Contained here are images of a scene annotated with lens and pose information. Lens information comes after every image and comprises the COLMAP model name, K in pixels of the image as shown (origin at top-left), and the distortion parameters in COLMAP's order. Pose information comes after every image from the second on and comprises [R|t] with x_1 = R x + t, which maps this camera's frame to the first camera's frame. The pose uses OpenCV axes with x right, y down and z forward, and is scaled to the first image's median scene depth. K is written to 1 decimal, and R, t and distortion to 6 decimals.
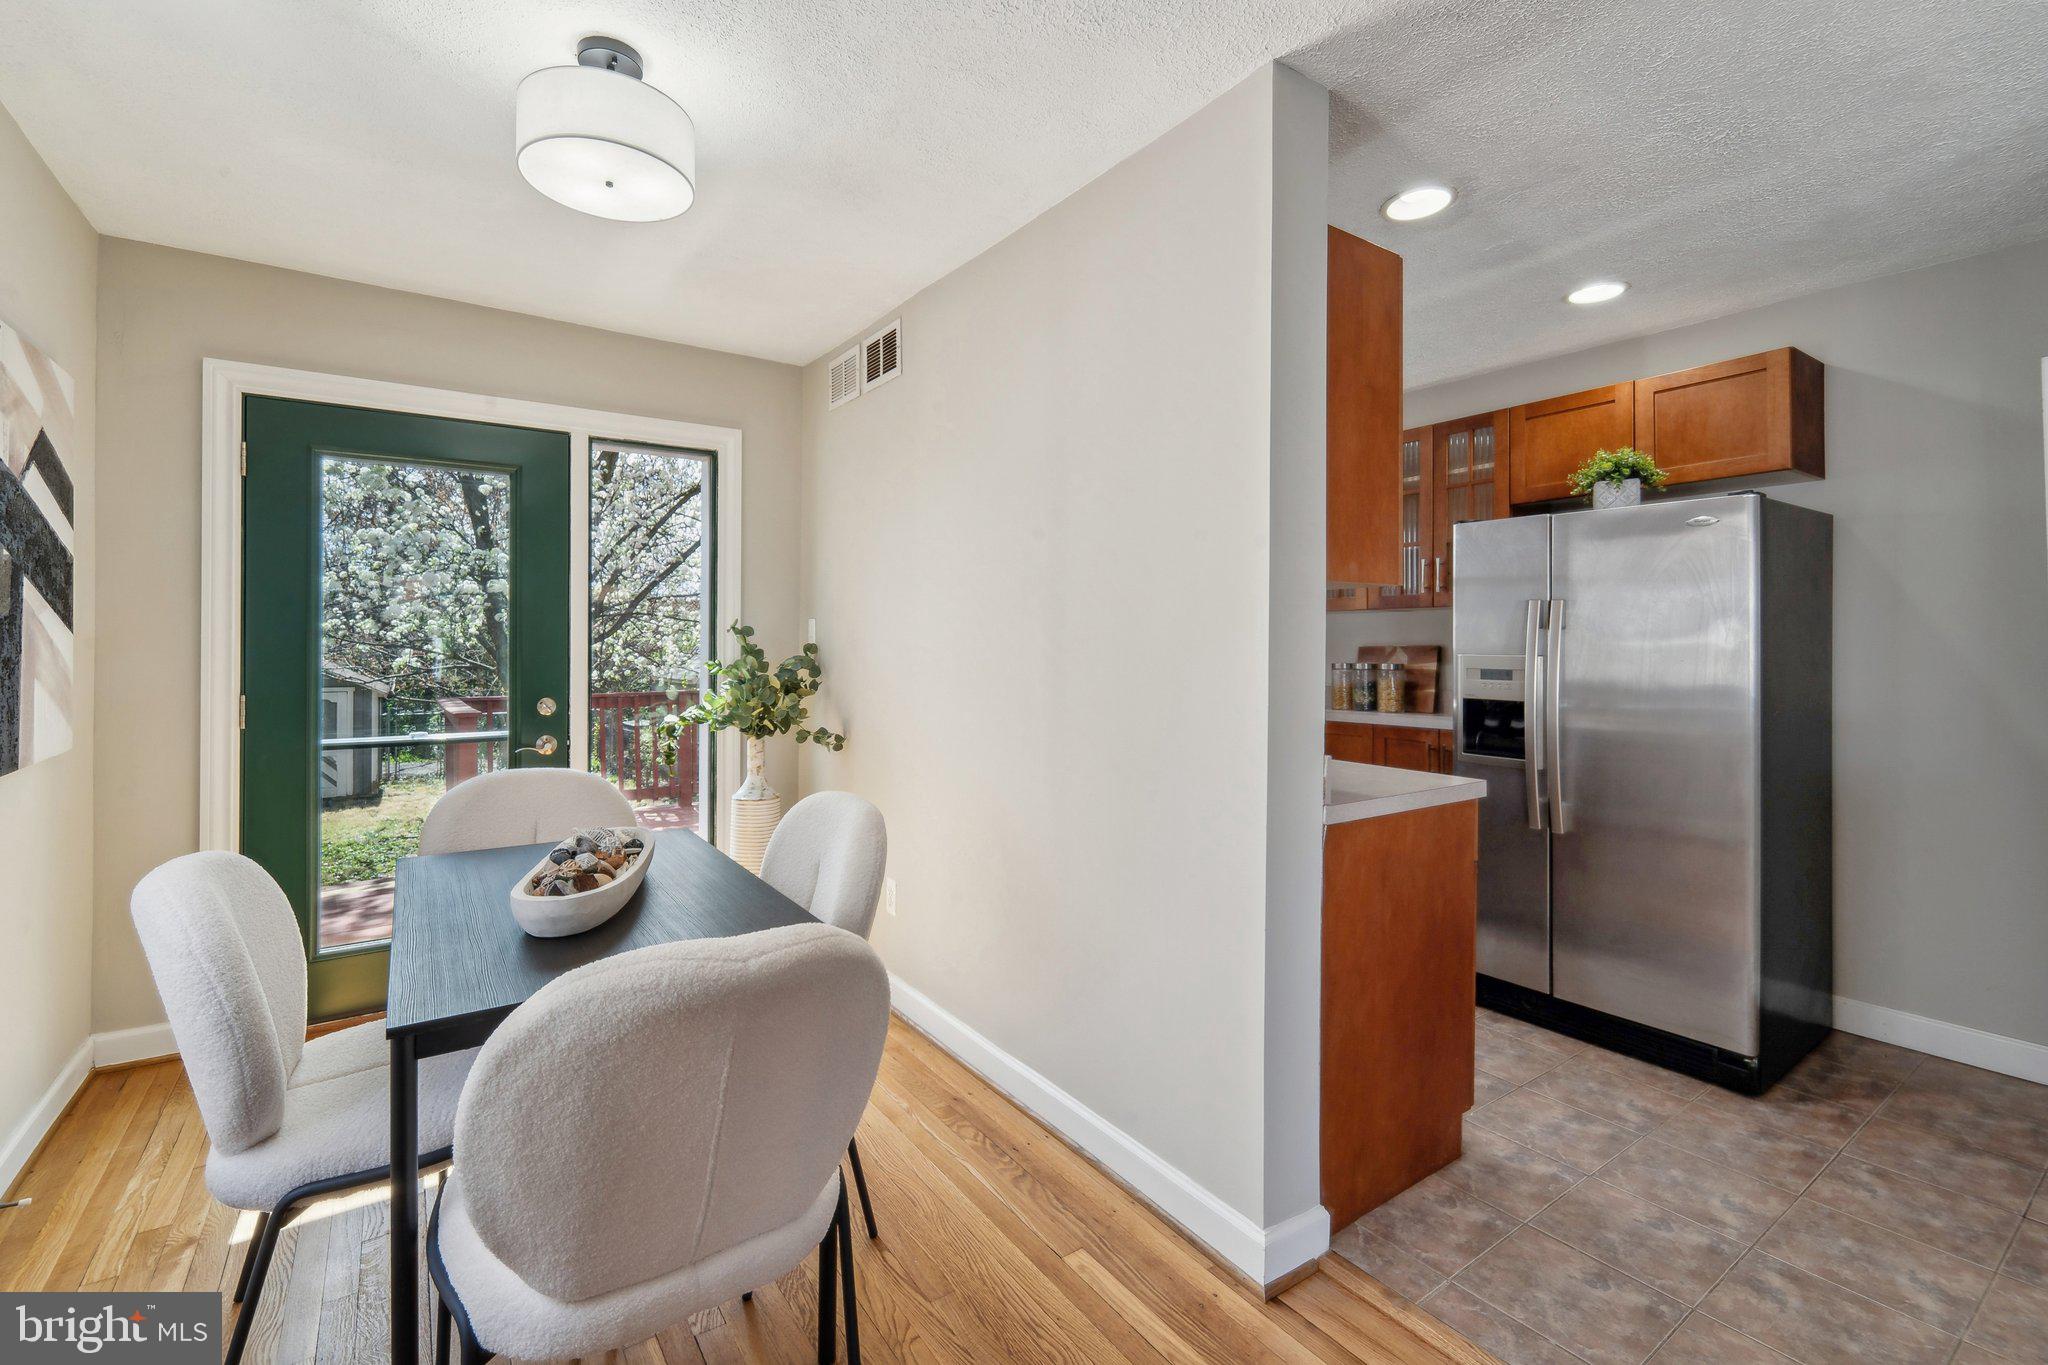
lens RADIAL K [[884.7, 0, 1001.4], [0, 884.7, 643.3], [0, 0, 1]] dist [0.001097, -0.001828]
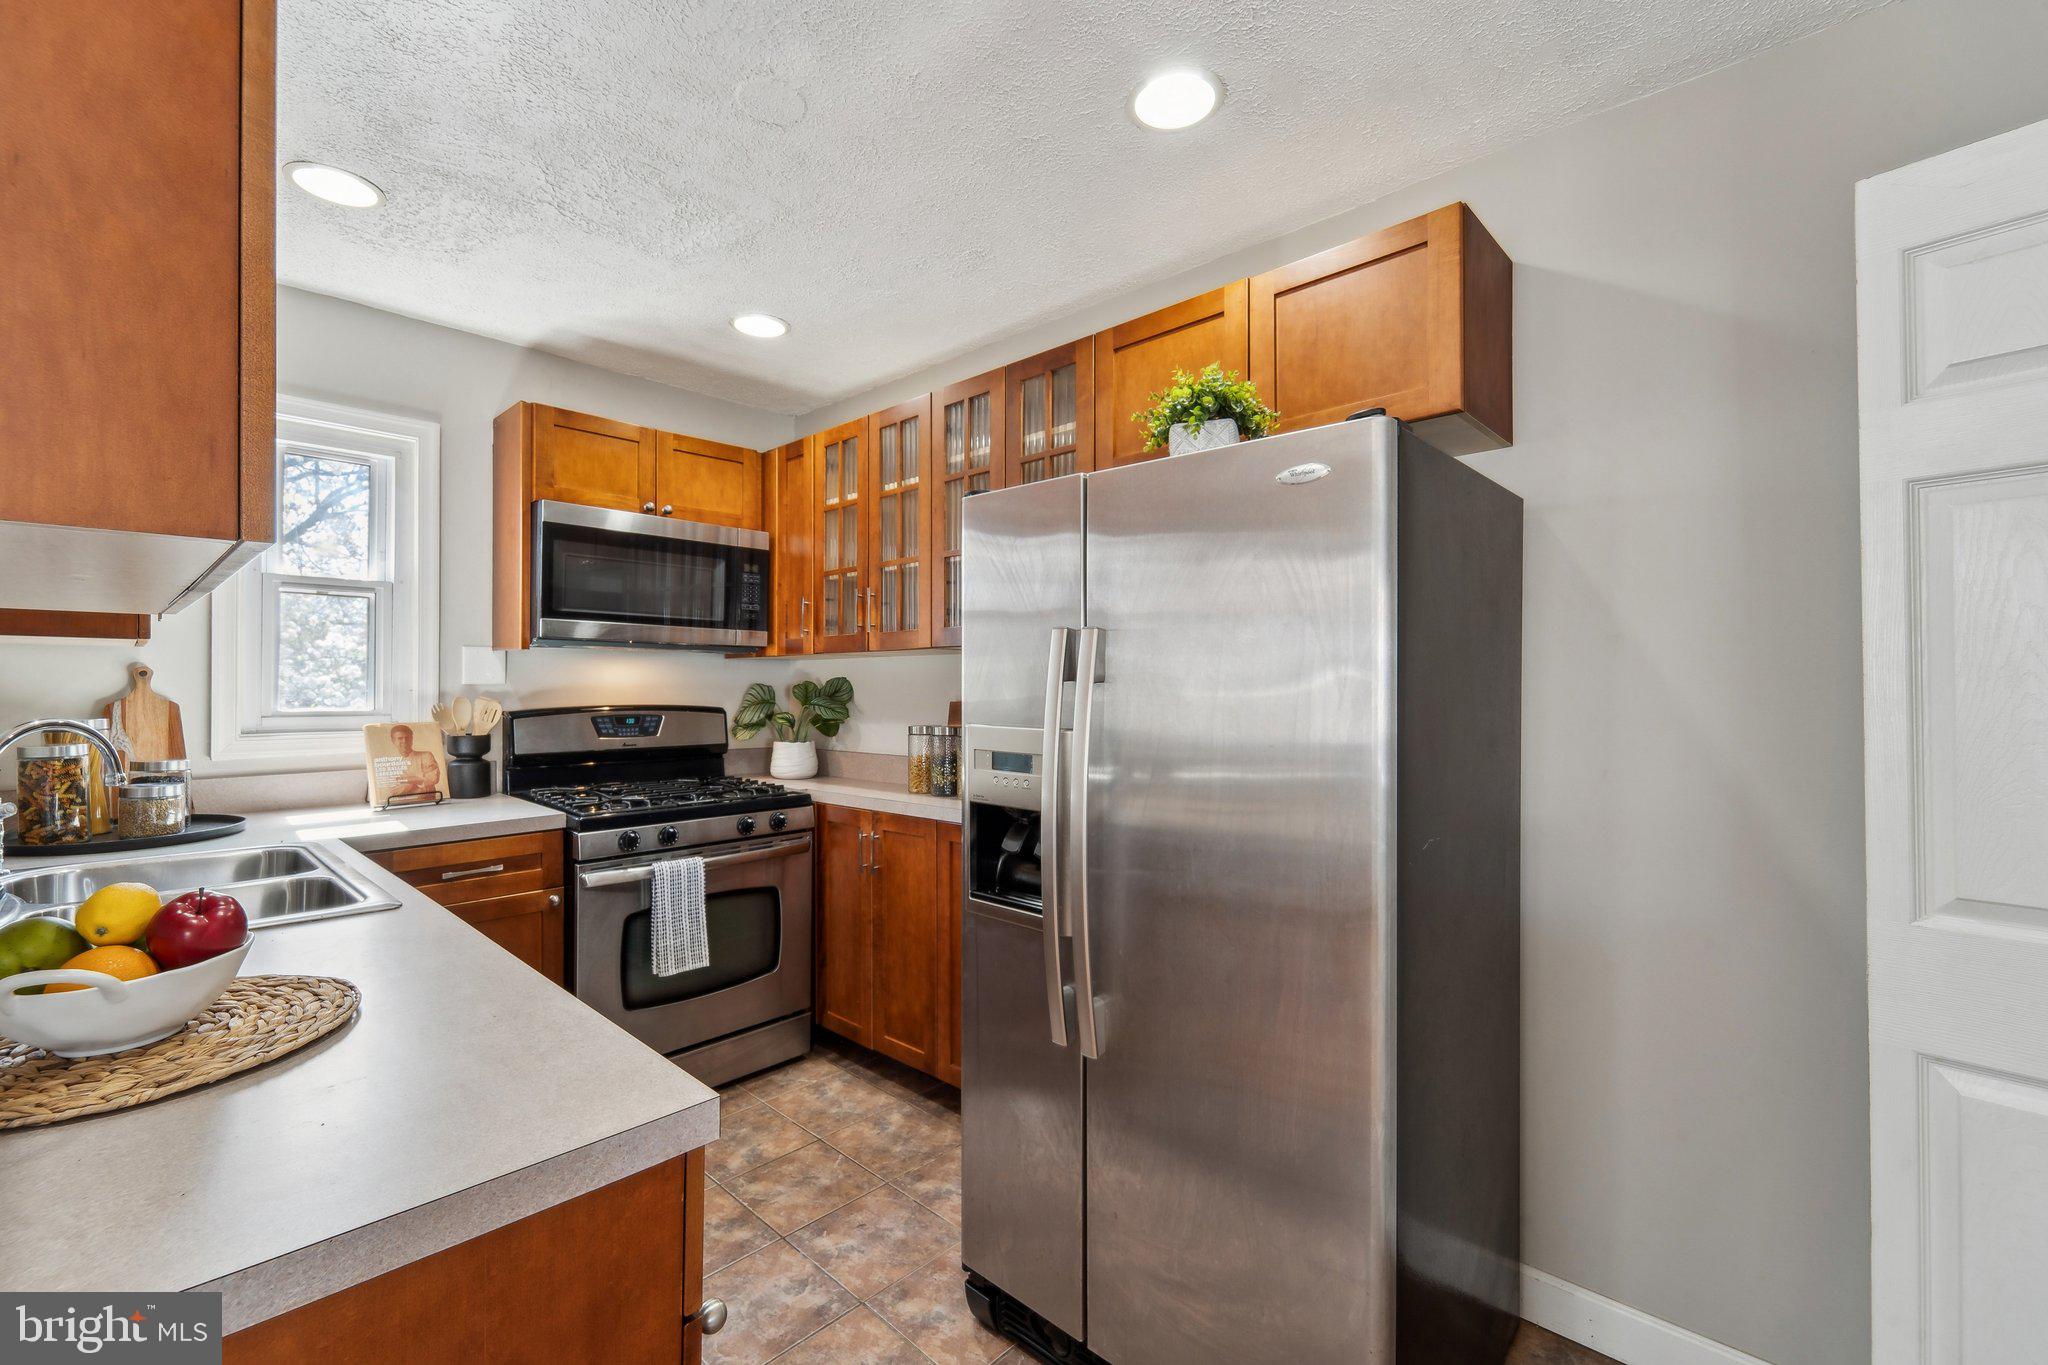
lens RADIAL K [[884.7, 0, 998.8], [0, 884.7, 686.7], [0, 0, 1]] dist [0.001097, -0.001828]
pose [[0.977846, 0.002065, 0.209317, 0.448971], [-0.002232, 0.999997, 0.000565, -0.012919], [-0.209315, -0.001020, 0.977848, 0.467340]]
